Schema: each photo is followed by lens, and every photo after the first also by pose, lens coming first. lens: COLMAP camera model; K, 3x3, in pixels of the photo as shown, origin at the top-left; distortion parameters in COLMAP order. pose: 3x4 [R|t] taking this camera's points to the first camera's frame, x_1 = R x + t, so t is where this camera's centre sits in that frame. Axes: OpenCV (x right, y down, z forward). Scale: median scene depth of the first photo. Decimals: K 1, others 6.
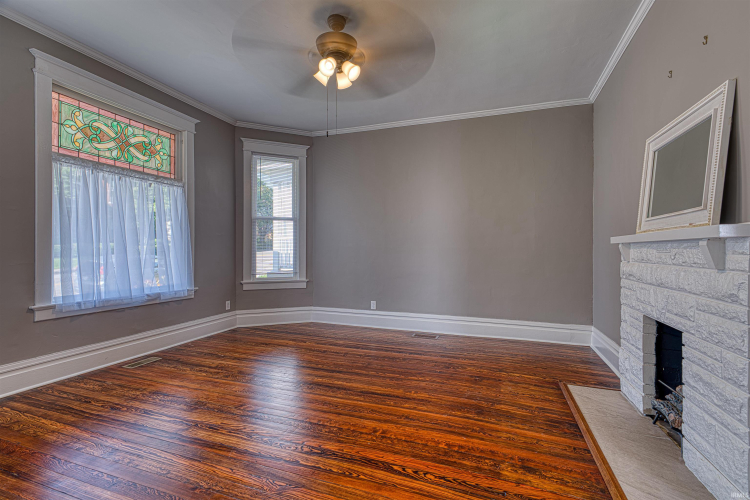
lens RADIAL K [[346.2, 0, 375.1], [0, 346.2, 248.7], [0, 0, 1]] dist [-0.011951, 0.004055]
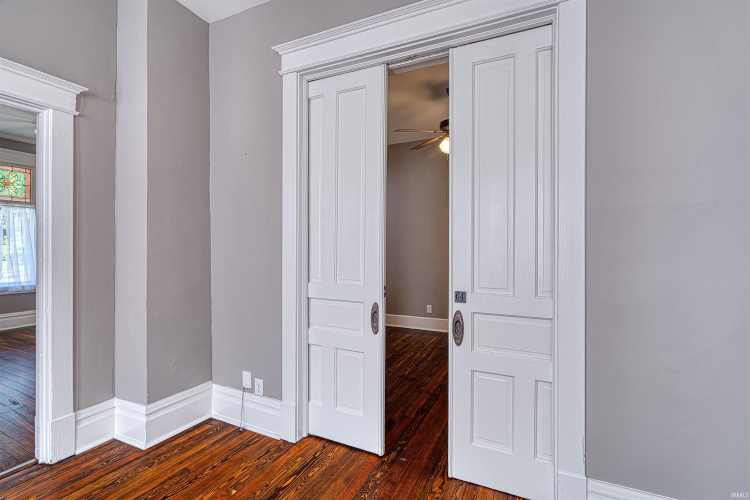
lens RADIAL K [[346.2, 0, 374.7], [0, 346.2, 246.6], [0, 0, 1]] dist [-0.011951, 0.004055]
pose [[0.994460, -0.004918, -0.104998, 1.120143], [0.005255, 0.999982, 0.002939, -0.033456], [0.104981, -0.003474, 0.994468, -0.238666]]
